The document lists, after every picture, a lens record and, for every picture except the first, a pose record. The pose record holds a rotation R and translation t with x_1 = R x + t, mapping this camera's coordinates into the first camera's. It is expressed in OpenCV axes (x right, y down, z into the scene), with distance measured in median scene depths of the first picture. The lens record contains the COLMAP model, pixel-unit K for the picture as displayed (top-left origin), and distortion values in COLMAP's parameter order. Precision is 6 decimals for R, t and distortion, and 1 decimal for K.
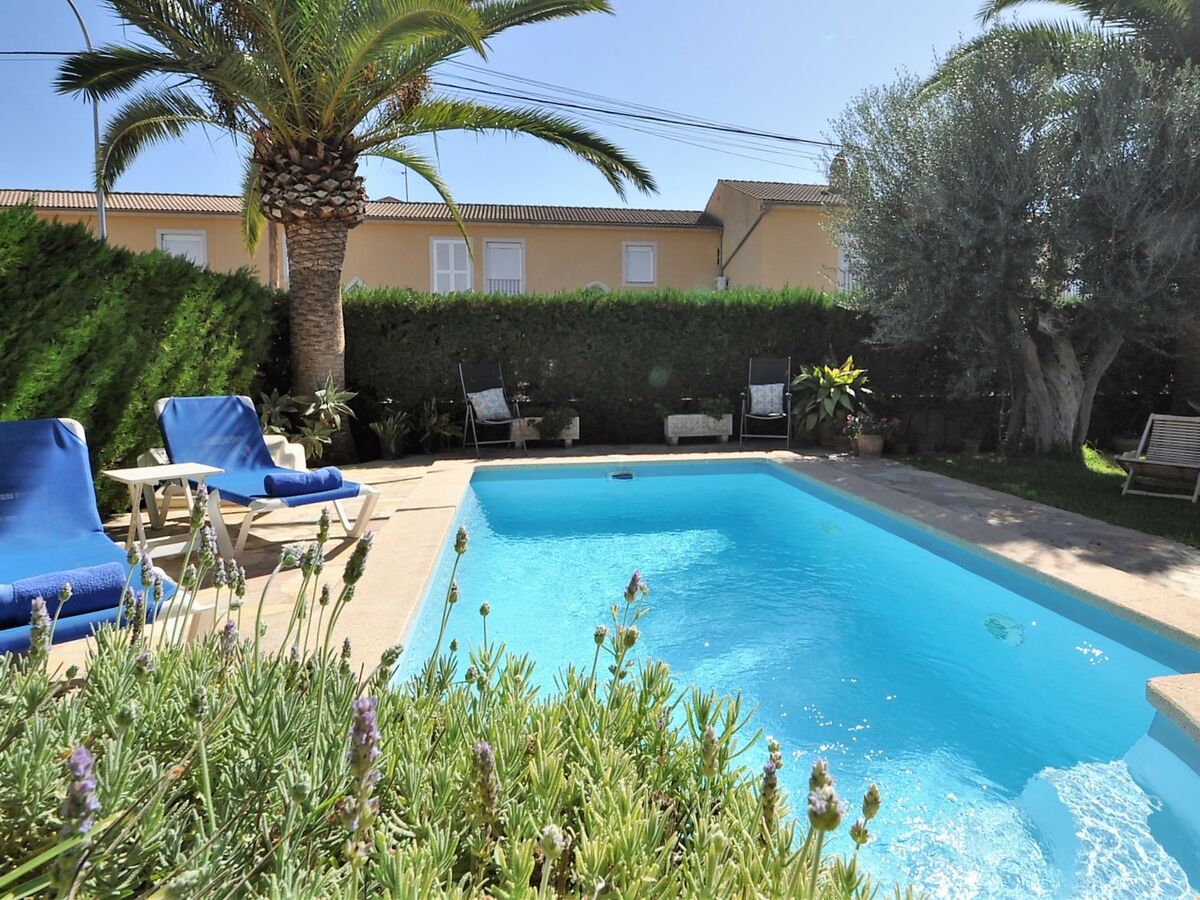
lens RADIAL K [[731.7, 0, 655.7], [0, 731.7, 410.6], [0, 0, 1]] dist [-0.002393, 0.000149]
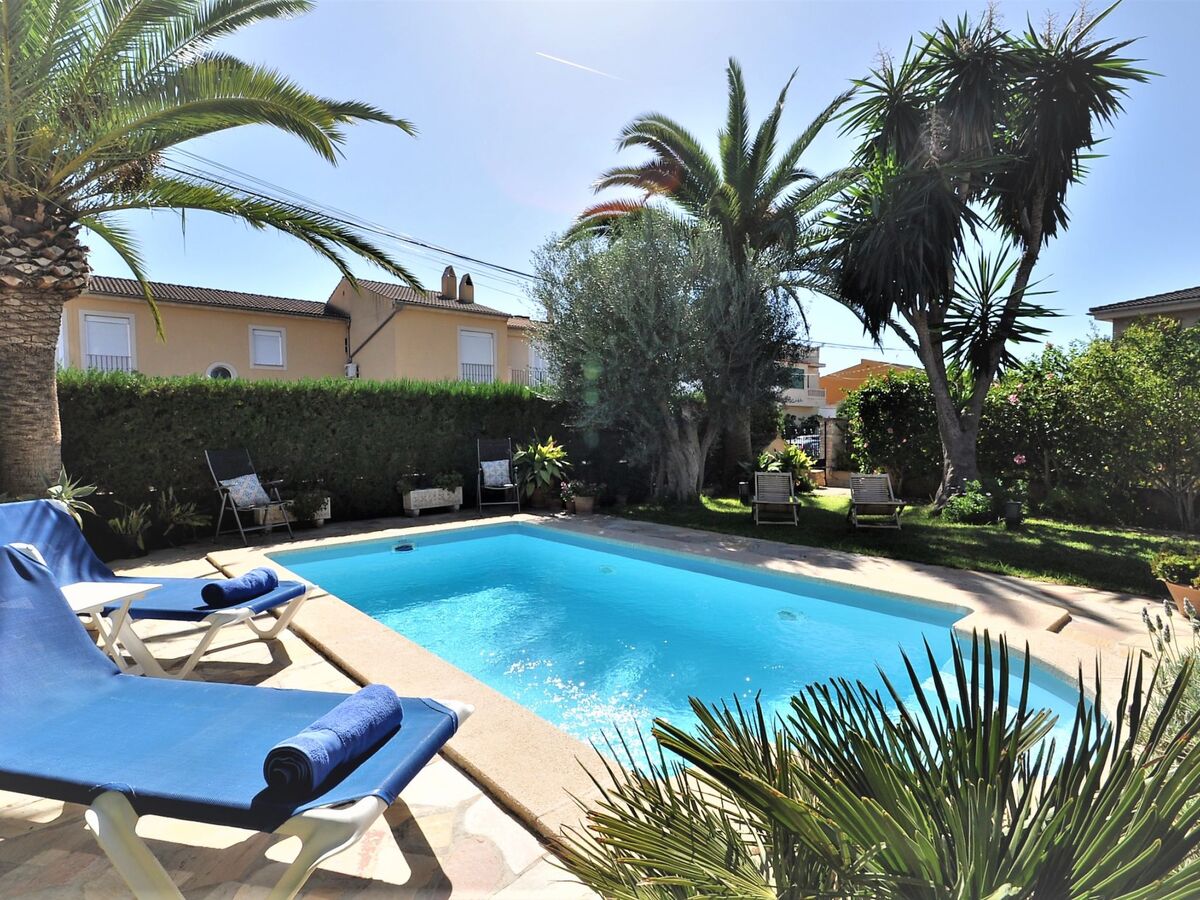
lens RADIAL K [[613.0, 0, 591.7], [0, 613.0, 458.2], [0, 0, 1]] dist [-0.001574, -0.002193]
pose [[0.859053, -0.032644, 0.510845, -0.244495], [0.047743, 0.998724, -0.016465, -0.016401], [-0.509655, 0.038533, 0.859515, 0.041868]]
